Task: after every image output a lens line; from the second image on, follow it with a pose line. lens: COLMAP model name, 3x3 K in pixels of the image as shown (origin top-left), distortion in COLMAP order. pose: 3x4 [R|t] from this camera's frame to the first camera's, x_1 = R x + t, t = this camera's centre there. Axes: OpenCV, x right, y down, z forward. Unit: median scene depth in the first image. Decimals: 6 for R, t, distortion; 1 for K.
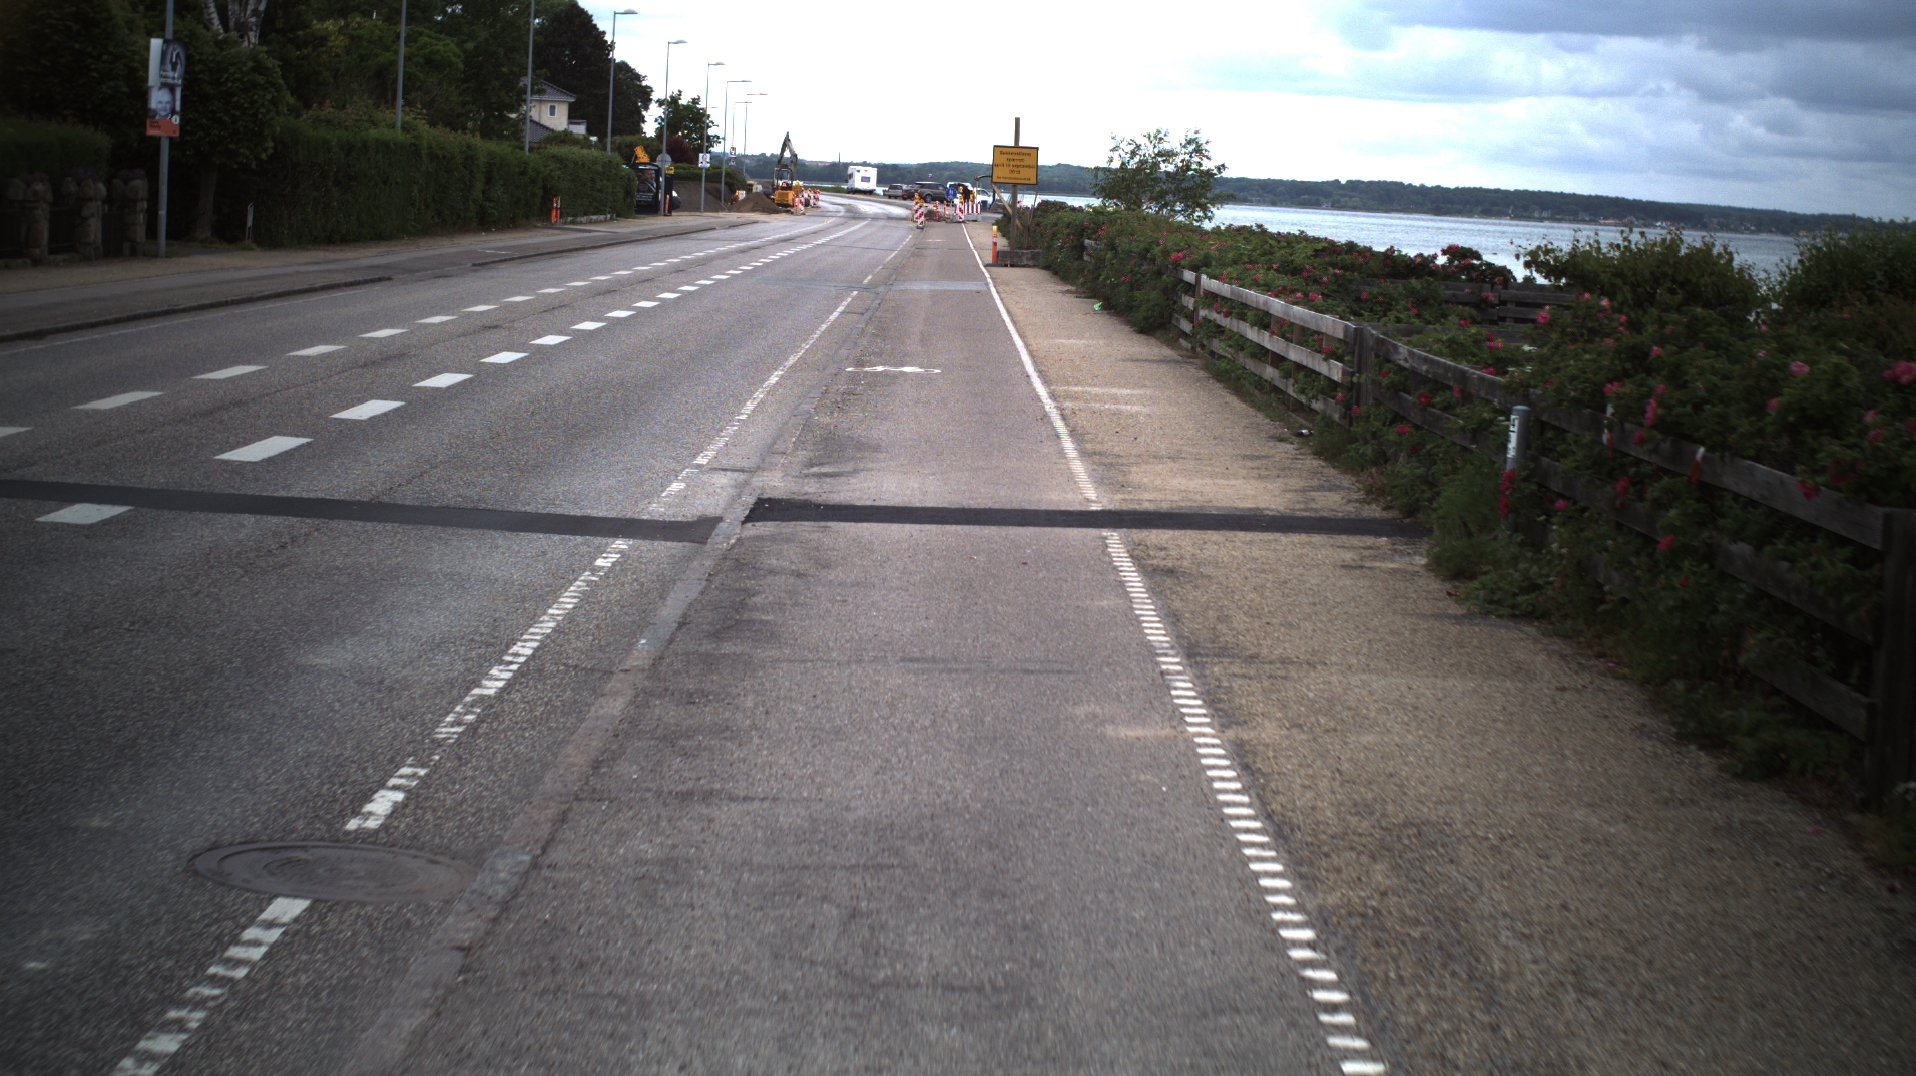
lens RADIAL K [[3360.2, 0, 958.0], [0, 3360.2, 538.0], [0, 0, 1]] dist [-0.278470, 0.228960]
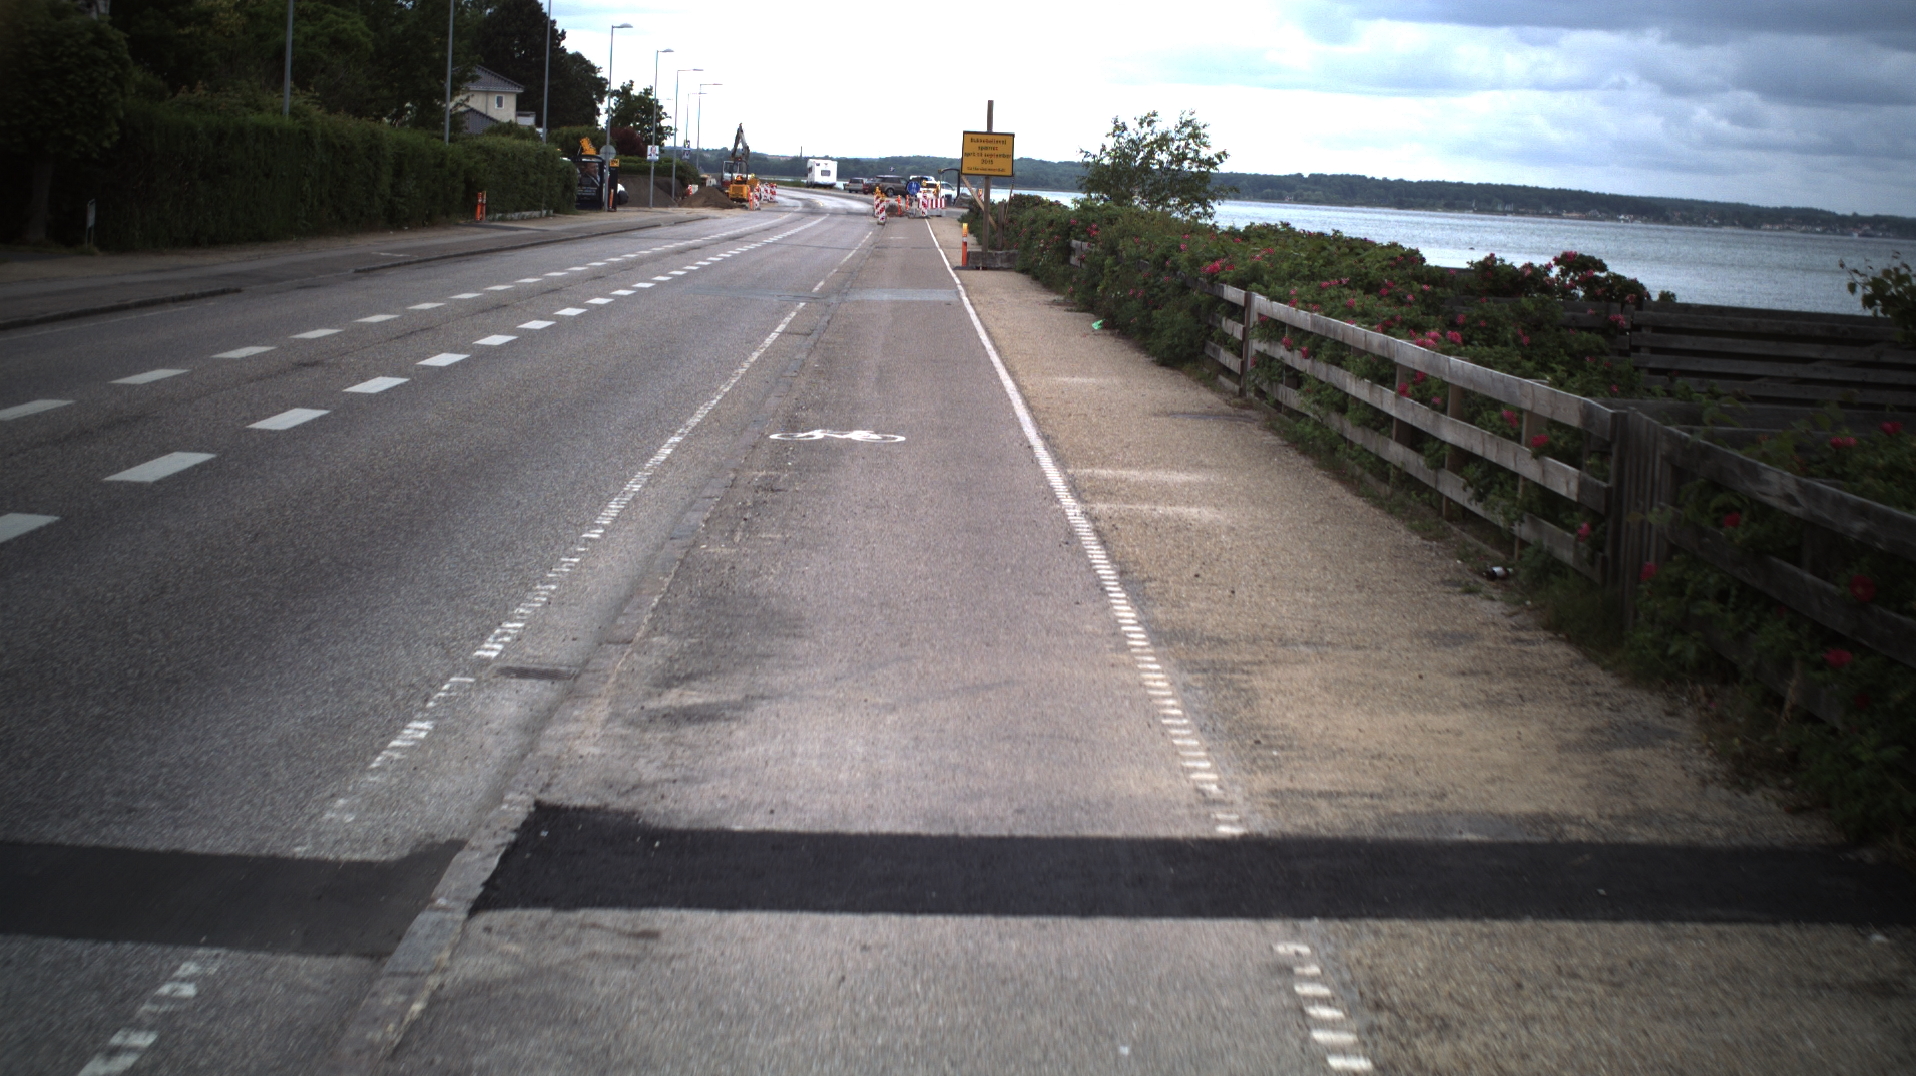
lens RADIAL K [[3360.2, 0, 958.0], [0, 3360.2, 538.0], [0, 0, 1]] dist [-0.278470, 0.228960]
pose [[0.999936, -0.001888, 0.011126, -0.000982], [0.001869, 0.999997, 0.001741, -0.015577], [-0.011129, -0.001721, 0.999937, 0.155097]]
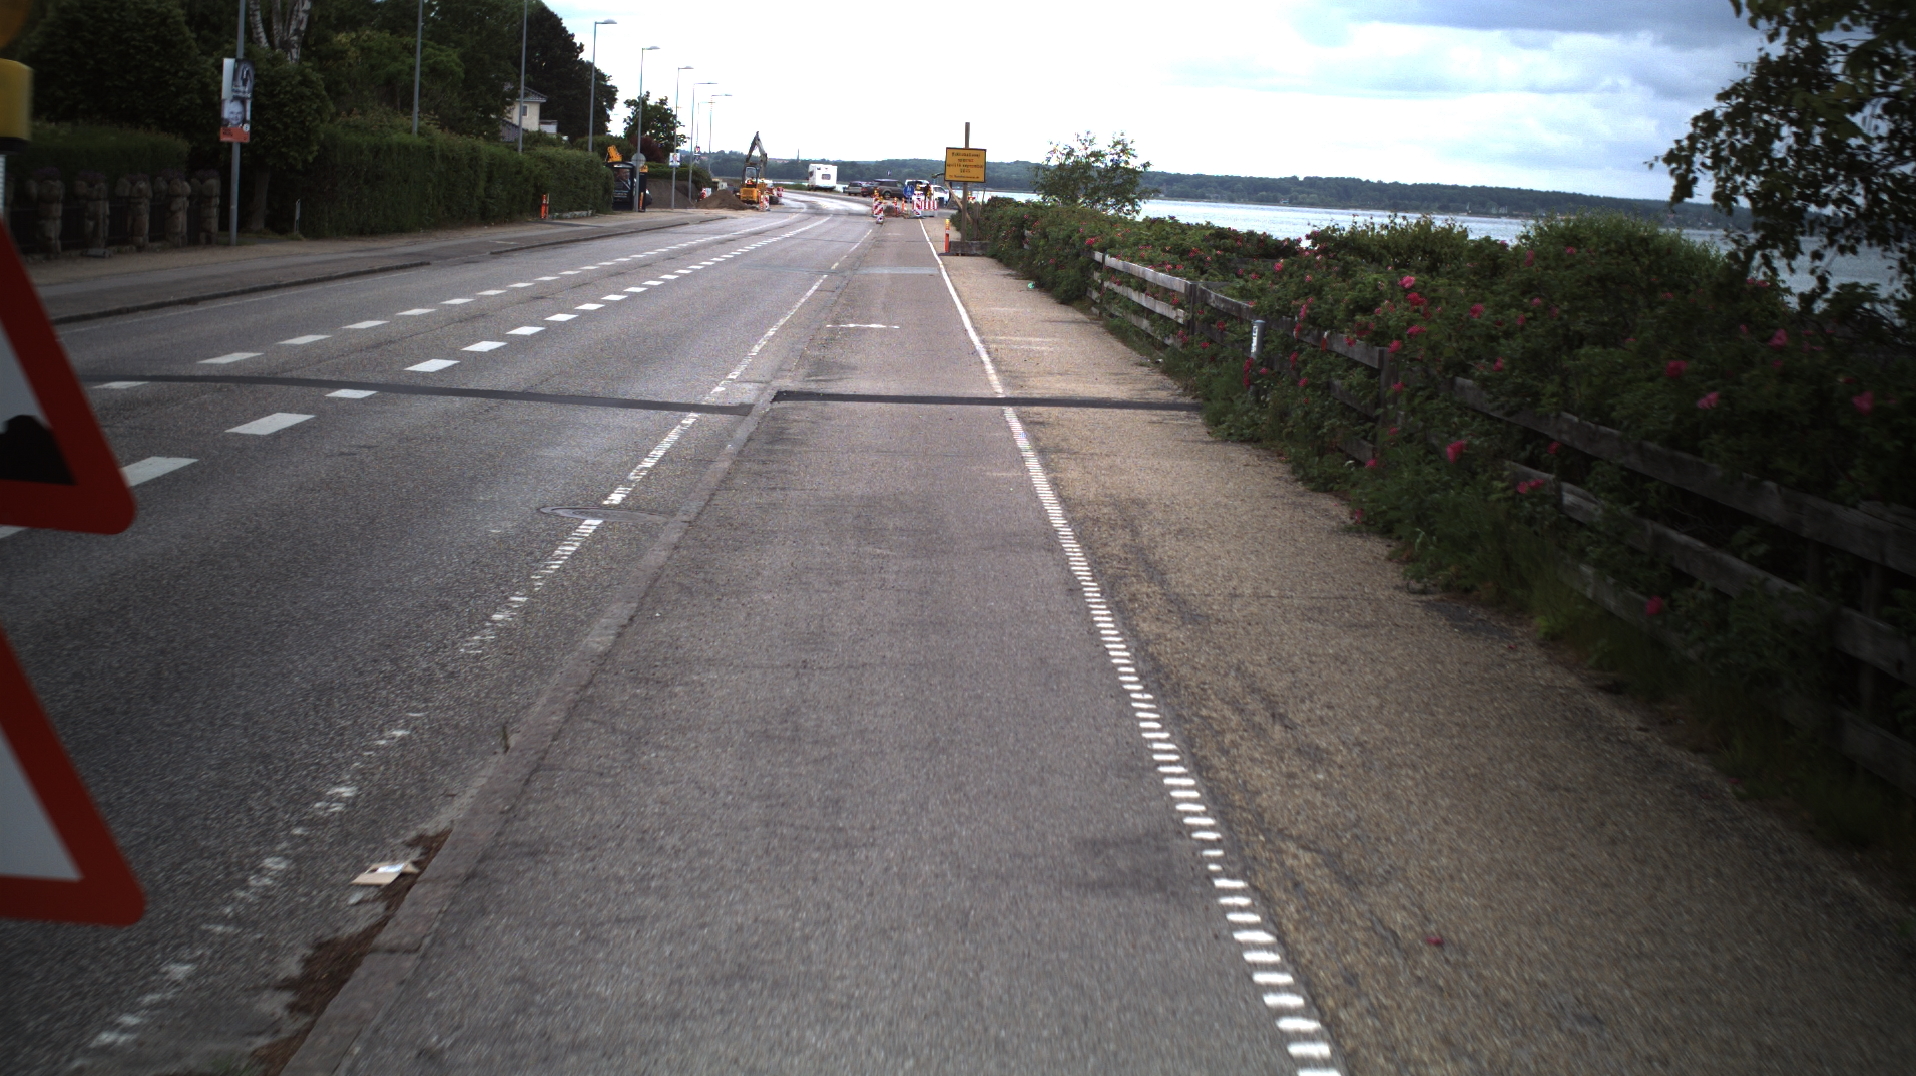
lens RADIAL K [[3360.2, 0, 958.0], [0, 3360.2, 538.0], [0, 0, 1]] dist [-0.278470, 0.228960]
pose [[0.999924, -0.002116, 0.012150, 0.000915], [0.002106, 0.999997, 0.000908, 0.016009], [-0.012152, -0.000882, 0.999926, -0.155114]]
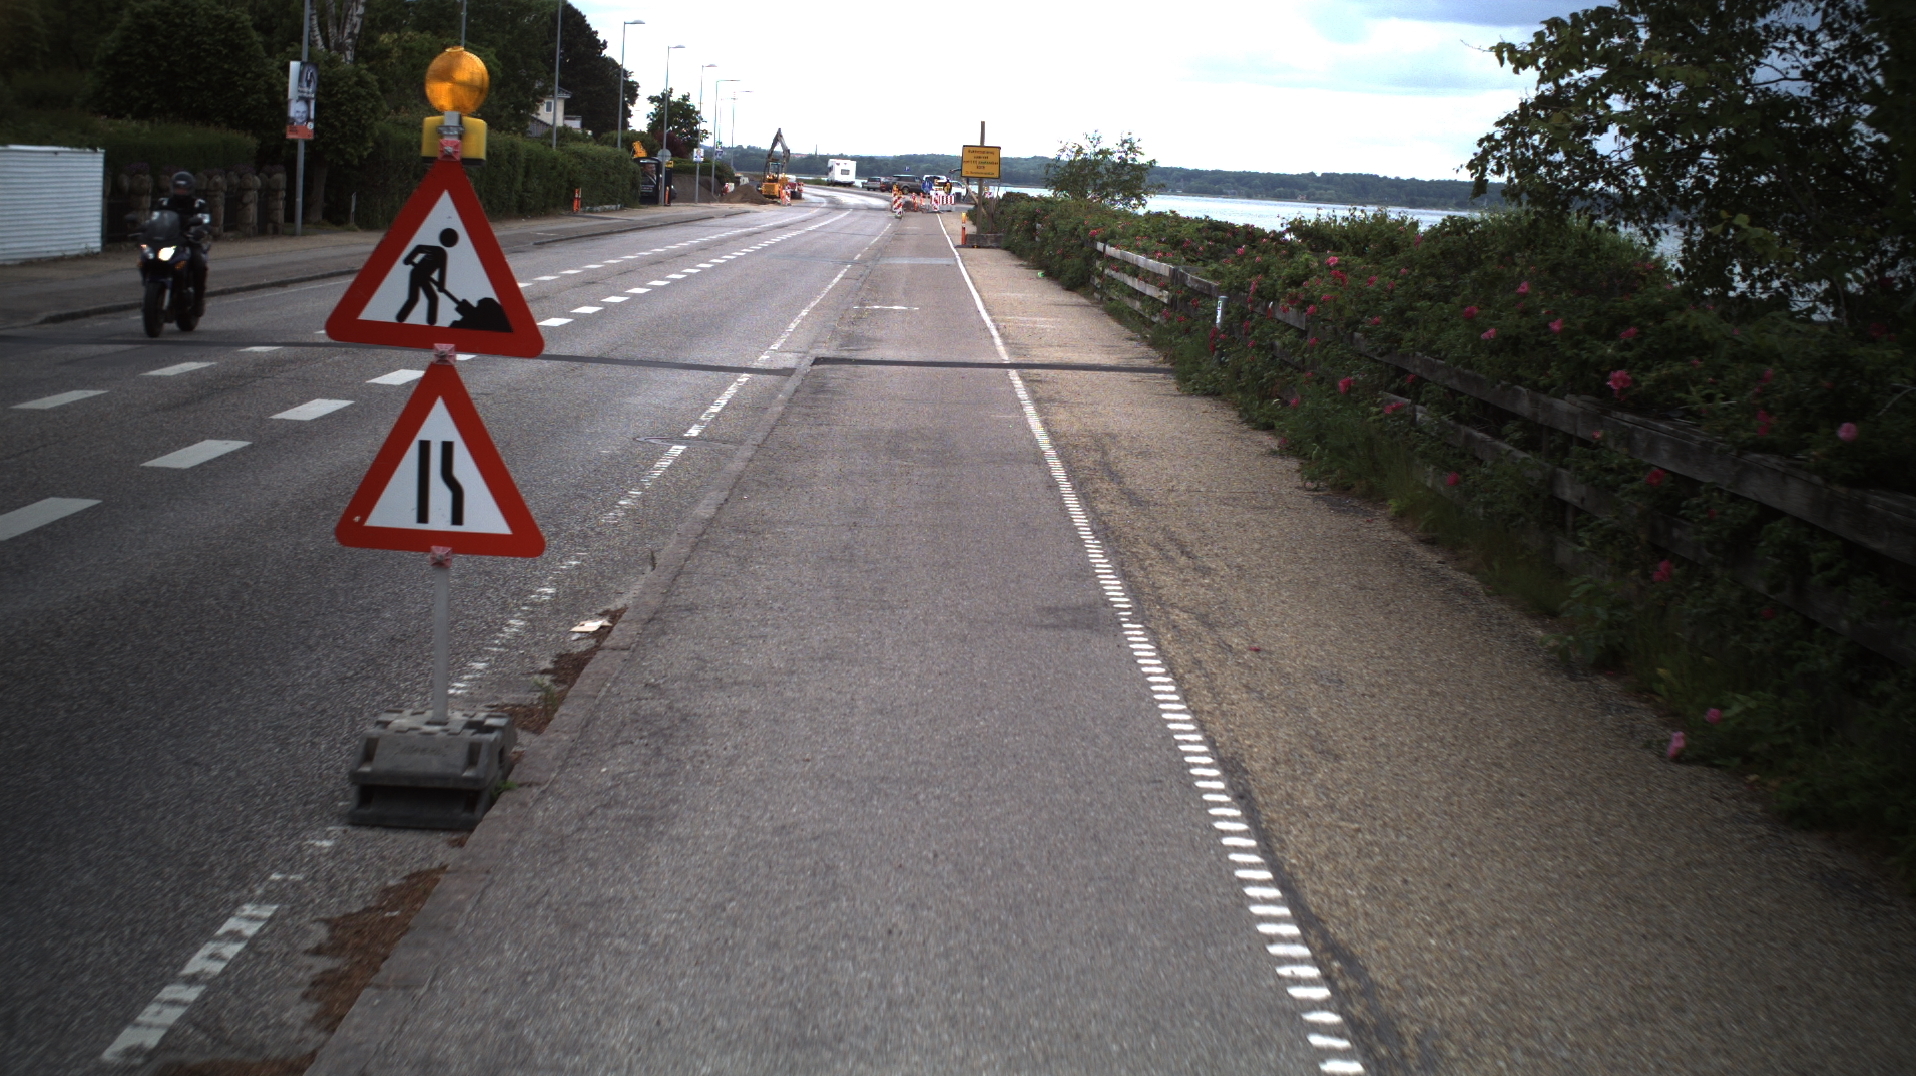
lens RADIAL K [[3360.2, 0, 958.0], [0, 3360.2, 538.0], [0, 0, 1]] dist [-0.278470, 0.228960]
pose [[0.999975, 0.000497, 0.007121, 0.000835], [-0.000514, 0.999997, 0.002315, 0.023869], [-0.007120, -0.002318, 0.999972, -0.232533]]
